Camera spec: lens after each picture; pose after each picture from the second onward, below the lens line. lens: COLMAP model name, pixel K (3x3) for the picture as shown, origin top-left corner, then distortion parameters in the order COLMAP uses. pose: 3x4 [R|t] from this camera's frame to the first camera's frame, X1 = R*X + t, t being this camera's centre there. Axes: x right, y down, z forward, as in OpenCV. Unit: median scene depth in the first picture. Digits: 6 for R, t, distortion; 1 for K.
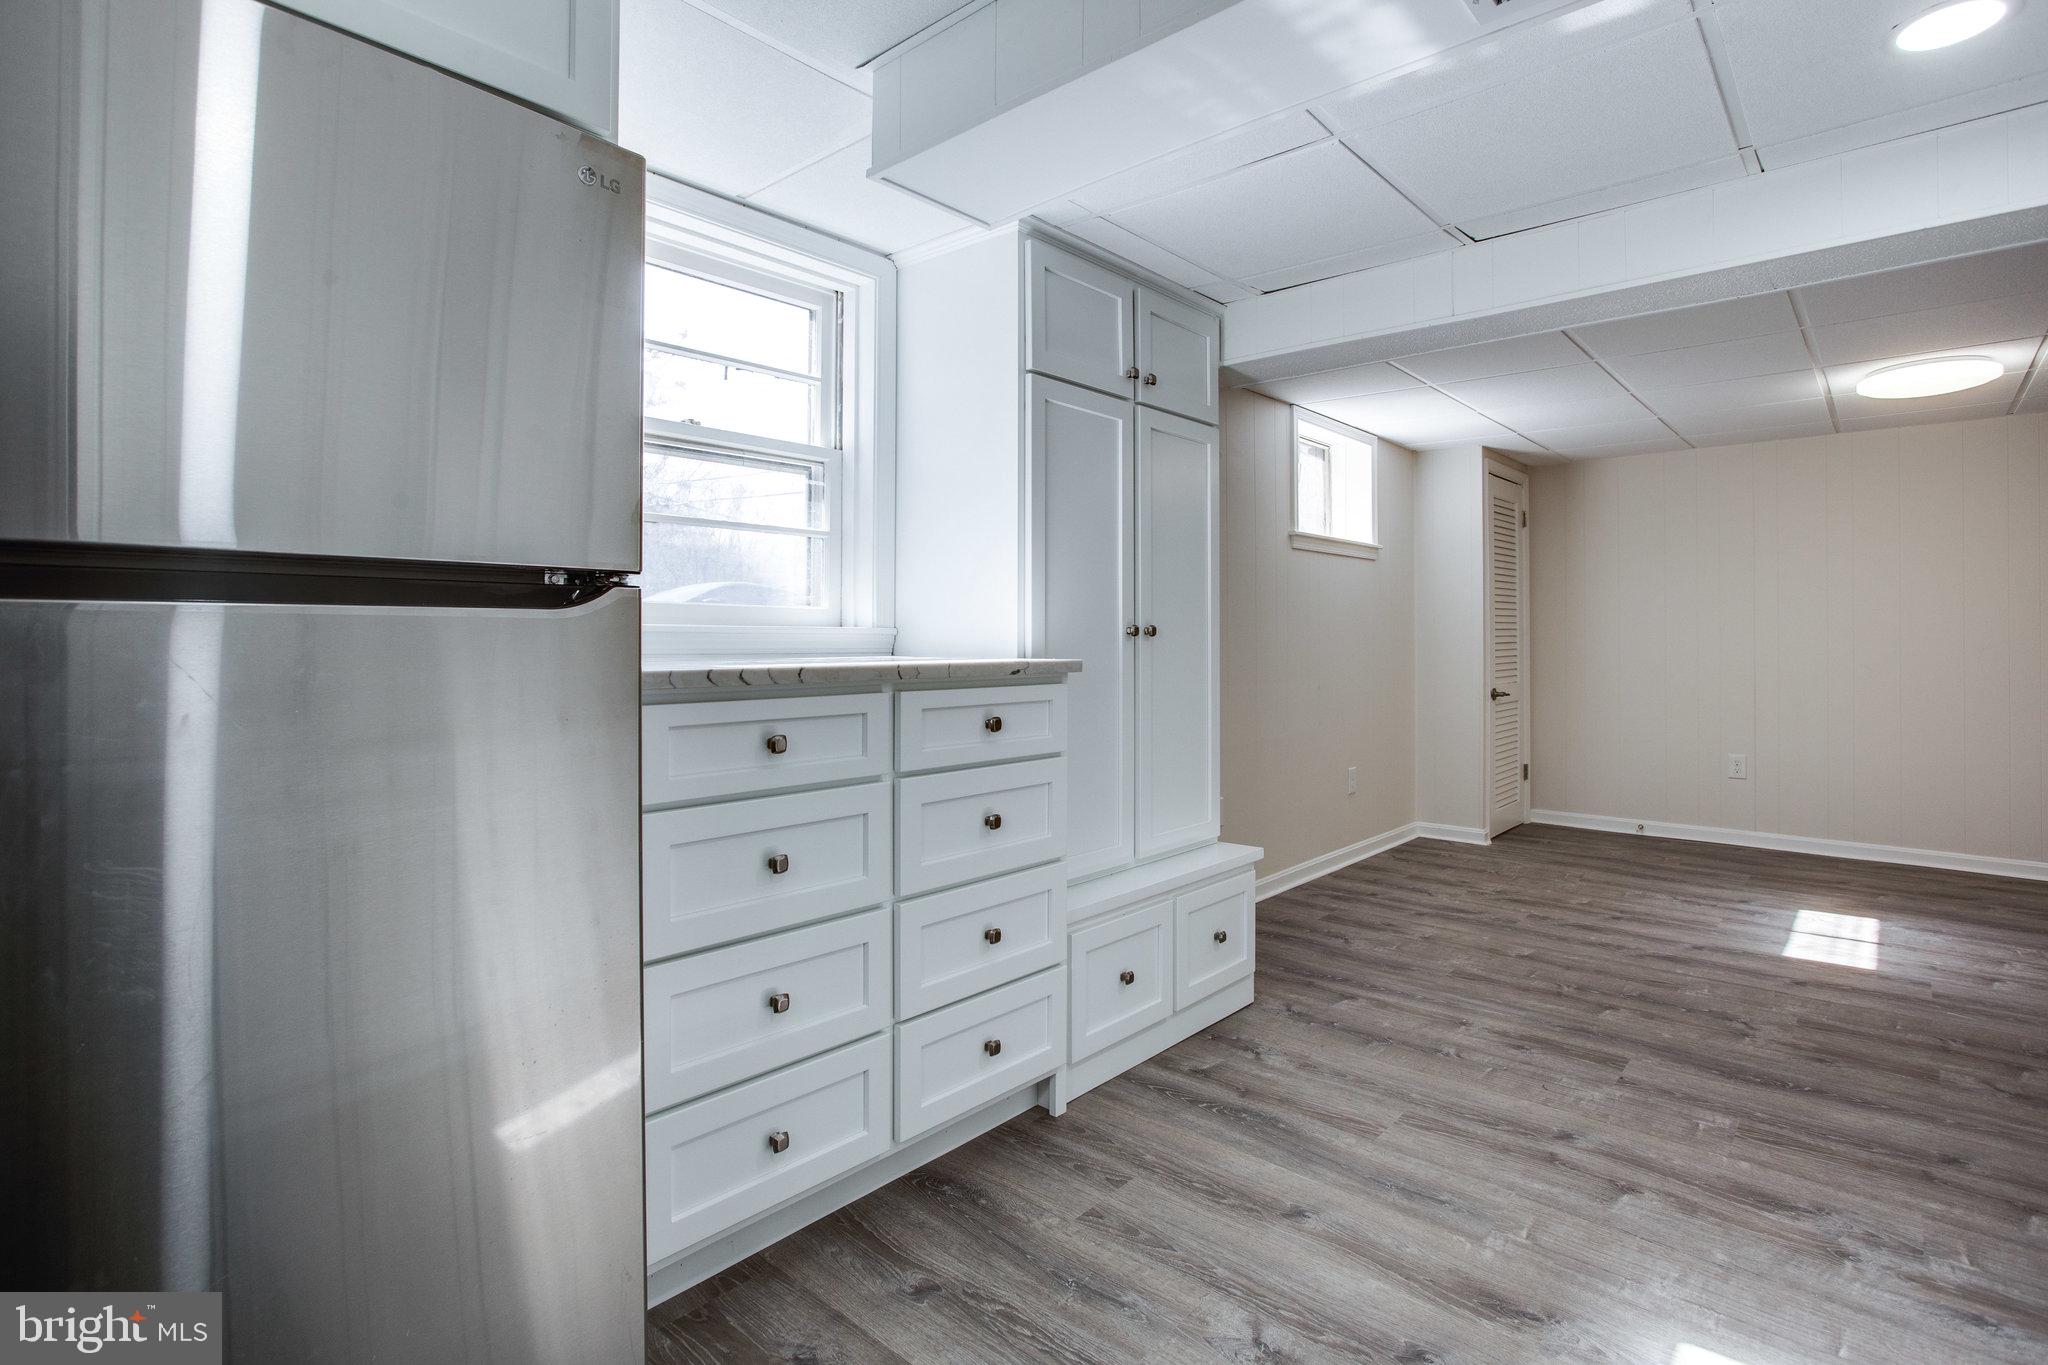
lens RADIAL K [[1027.2, 0, 1009.0], [0, 1027.2, 631.4], [0, 0, 1]] dist [-0.043507, 0.018590]
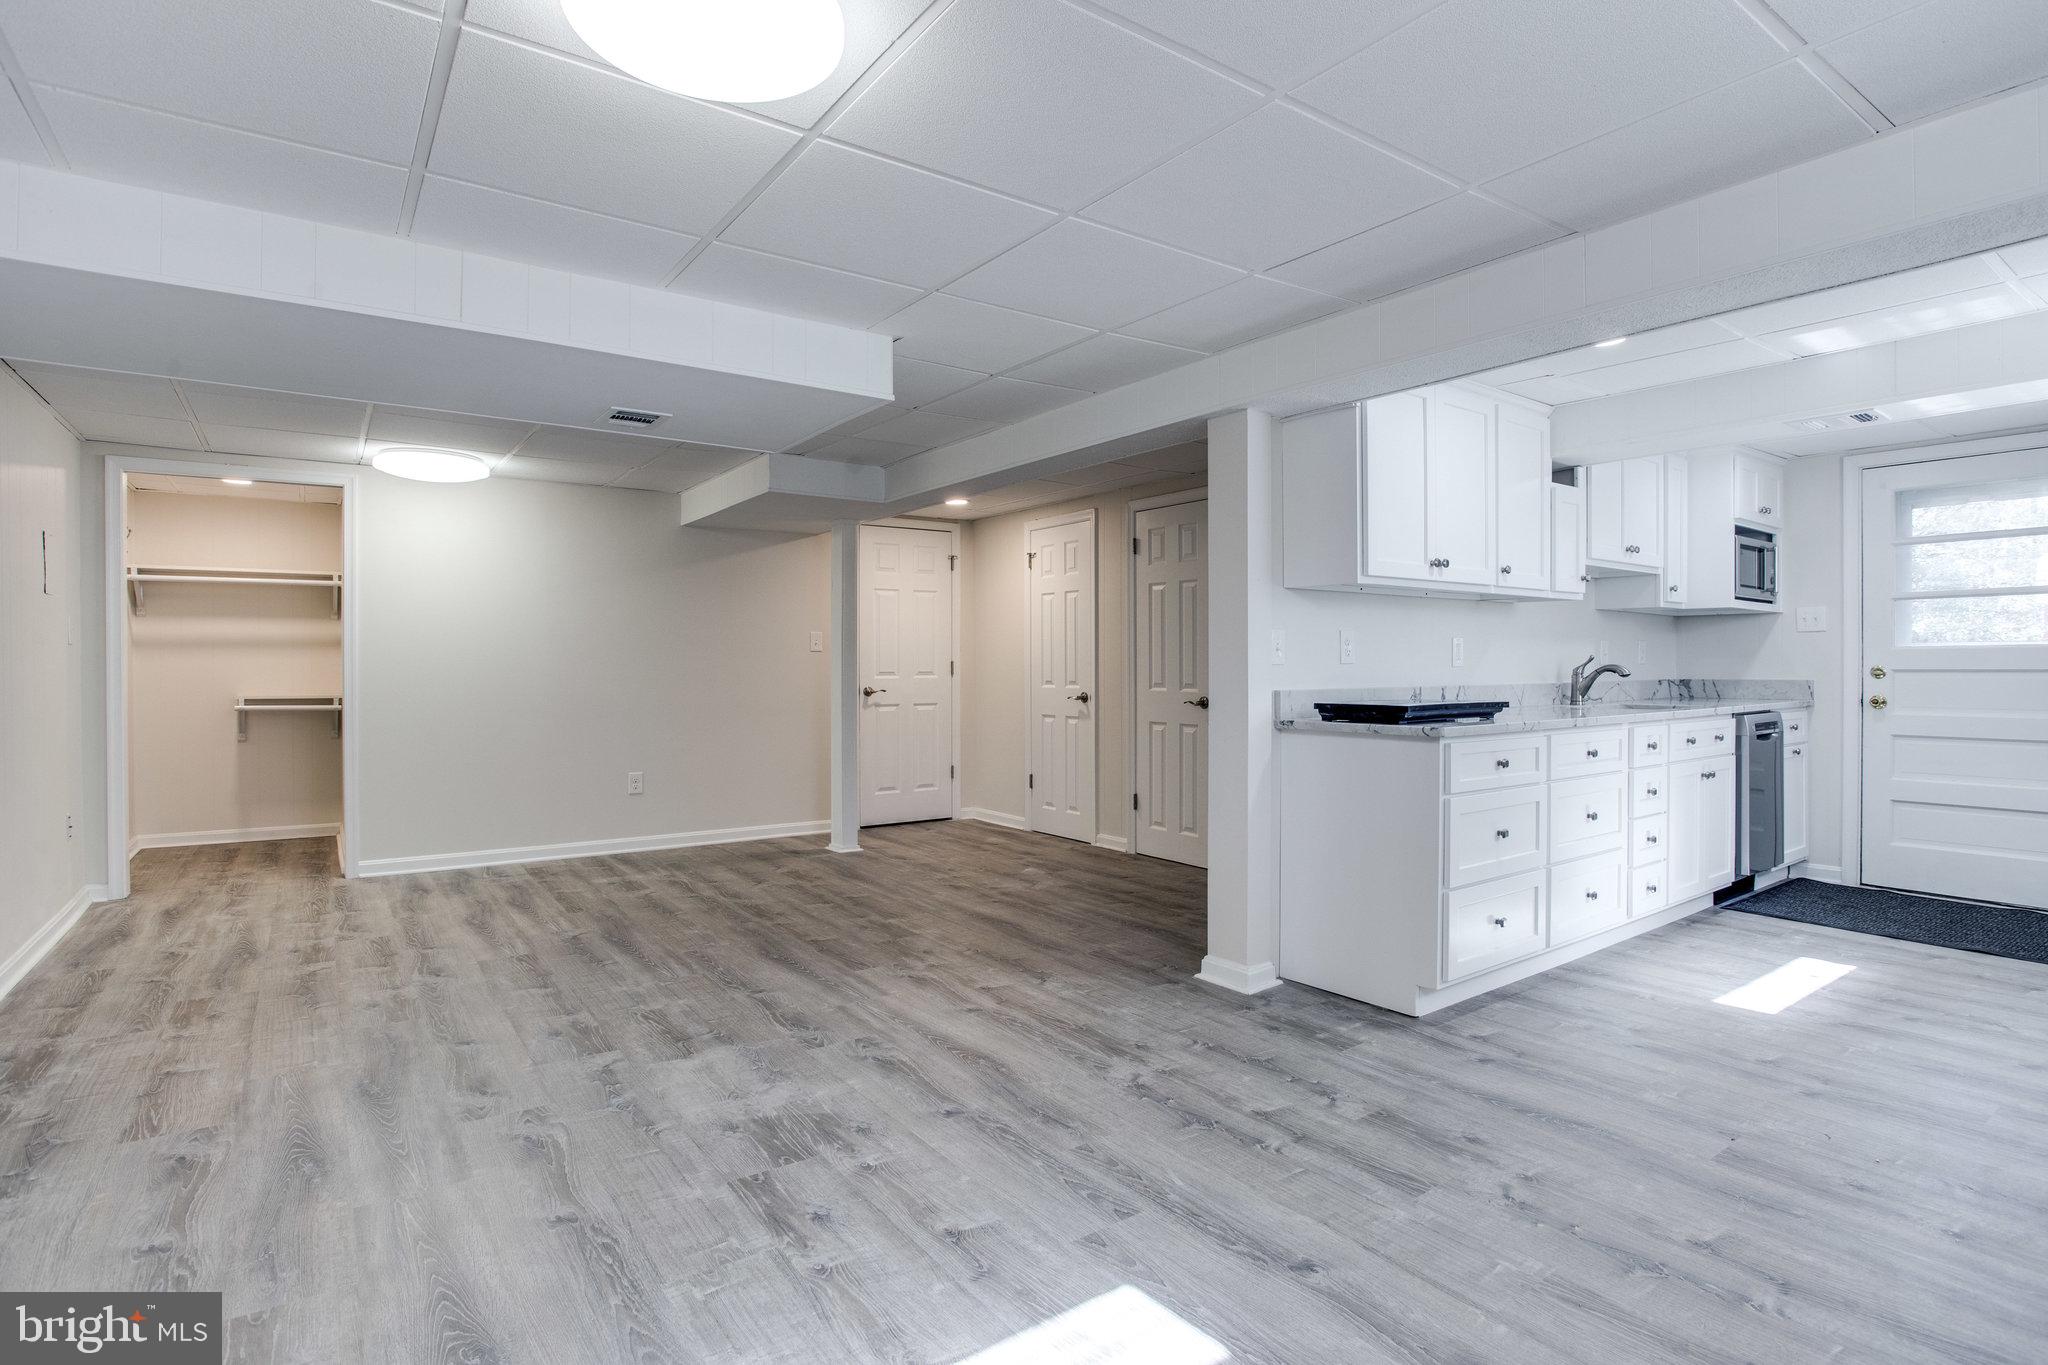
lens RADIAL K [[1020.8, 0, 1056.8], [0, 1020.8, 673.5], [0, 0, 1]] dist [-0.069011, 0.033497]
pose [[-0.979727, 0.000279, 0.200339, 1.057427], [0.000497, 0.999999, 0.001038, 0.019754], [-0.200338, 0.001116, -0.979726, 2.058131]]
